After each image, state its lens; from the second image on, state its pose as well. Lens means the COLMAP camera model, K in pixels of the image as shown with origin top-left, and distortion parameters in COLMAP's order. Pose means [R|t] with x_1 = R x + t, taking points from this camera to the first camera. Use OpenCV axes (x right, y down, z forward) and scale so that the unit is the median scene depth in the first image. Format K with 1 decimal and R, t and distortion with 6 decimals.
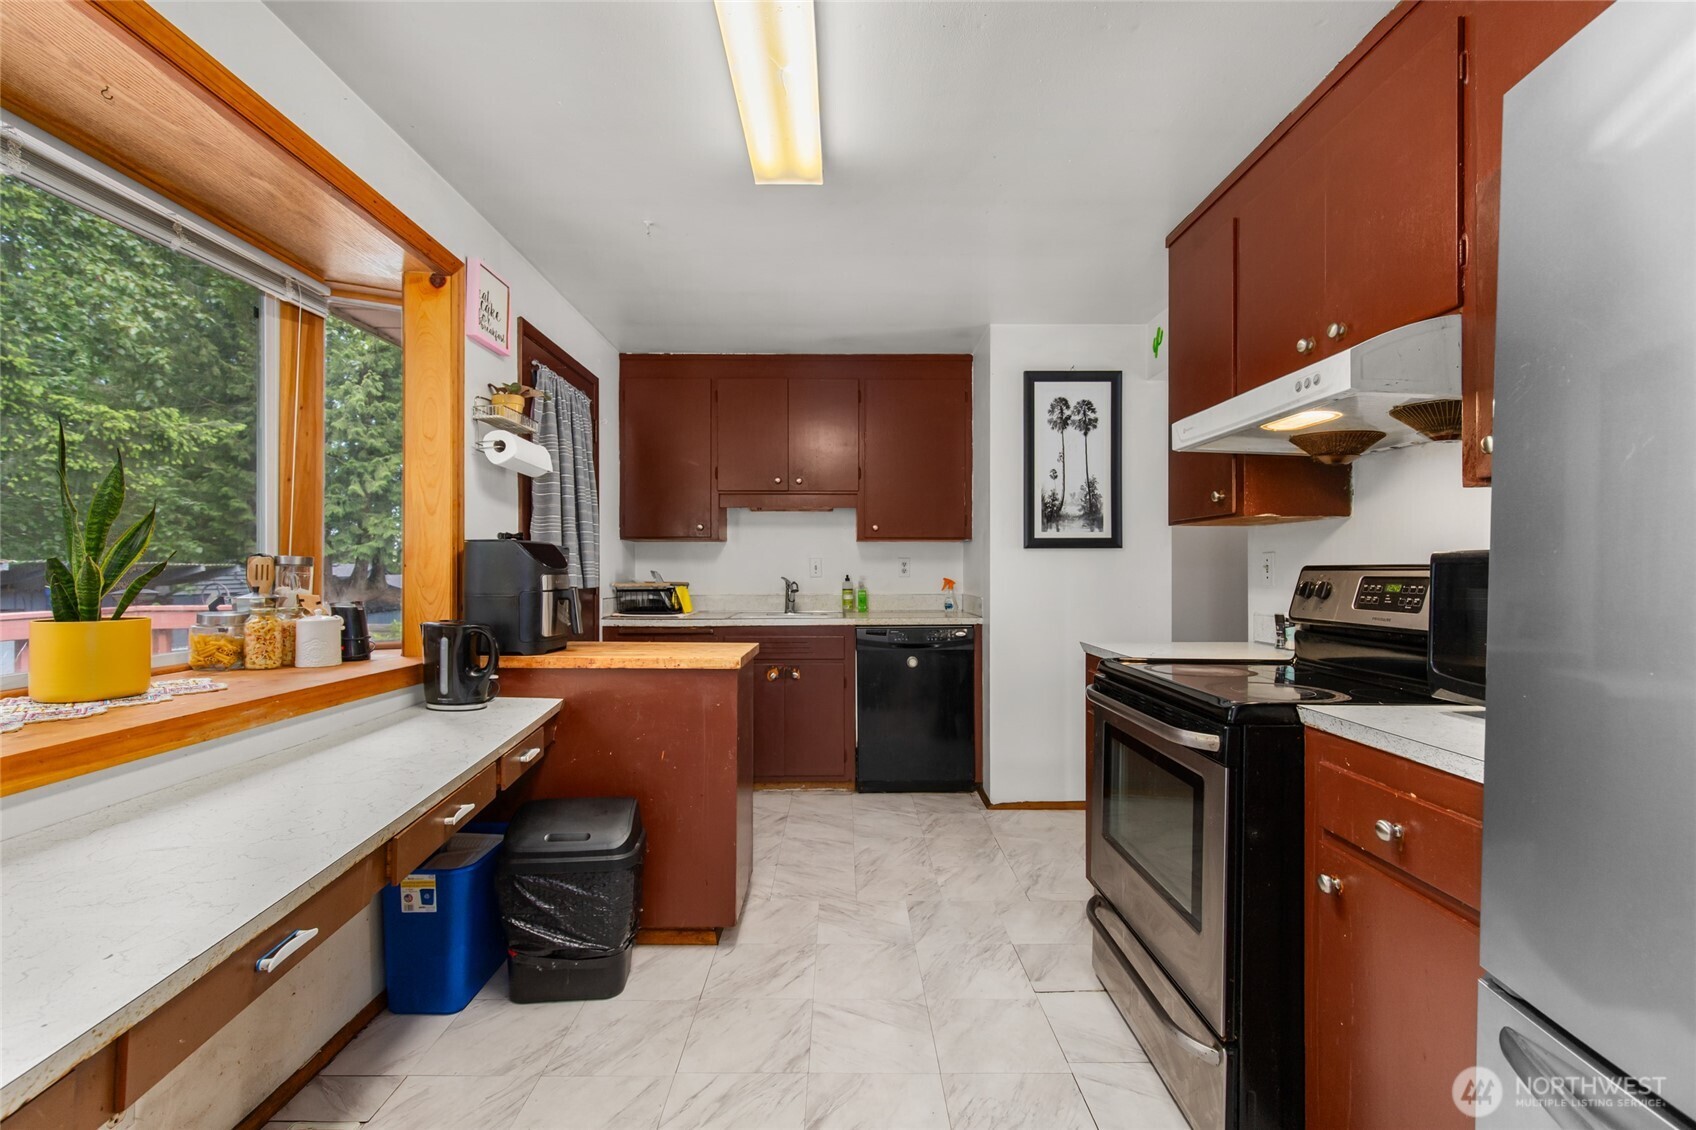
lens RADIAL K [[758.3, 0, 849.5], [0, 758.3, 565.9], [0, 0, 1]] dist [0.006154, -0.001491]
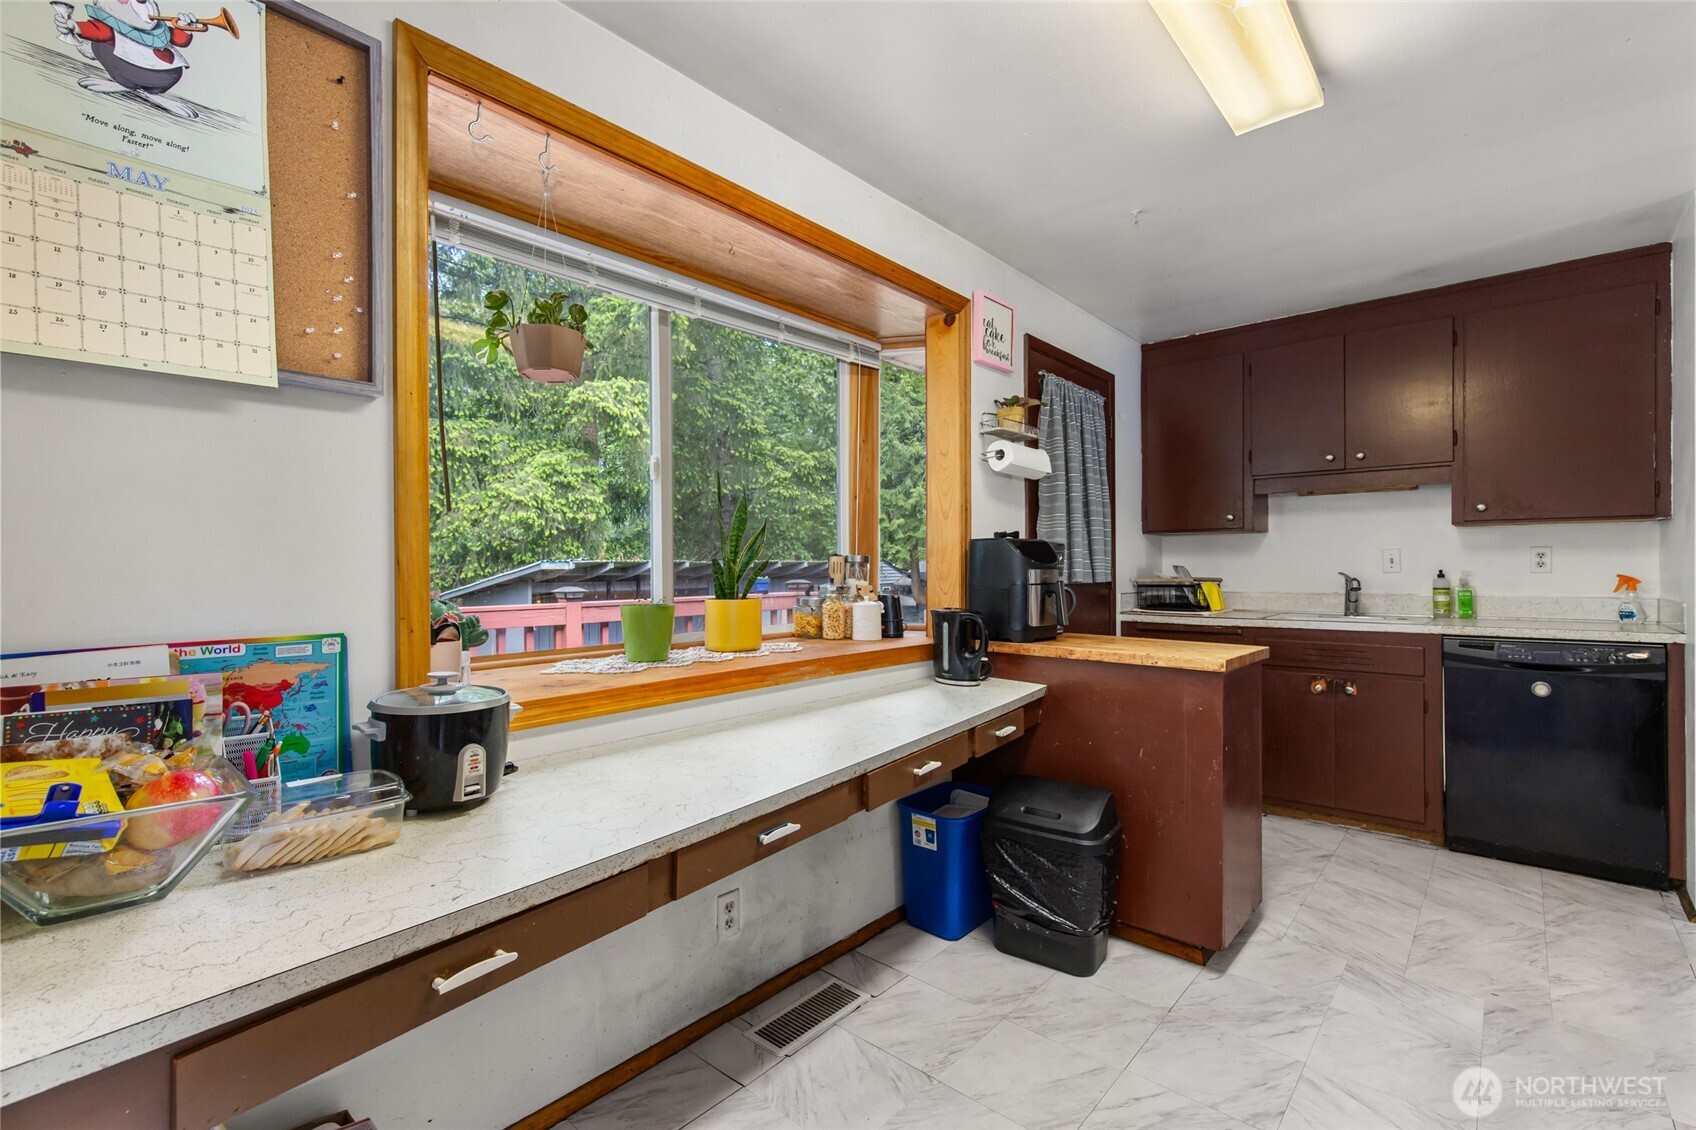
lens RADIAL K [[758.3, 0, 846.8], [0, 758.3, 566.1], [0, 0, 1]] dist [0.006154, -0.001491]
pose [[0.745065, -0.003455, -0.666982, 0.122779], [0.007538, 0.999966, 0.003240, 0.001403], [0.666949, -0.007442, 0.745066, 0.014962]]
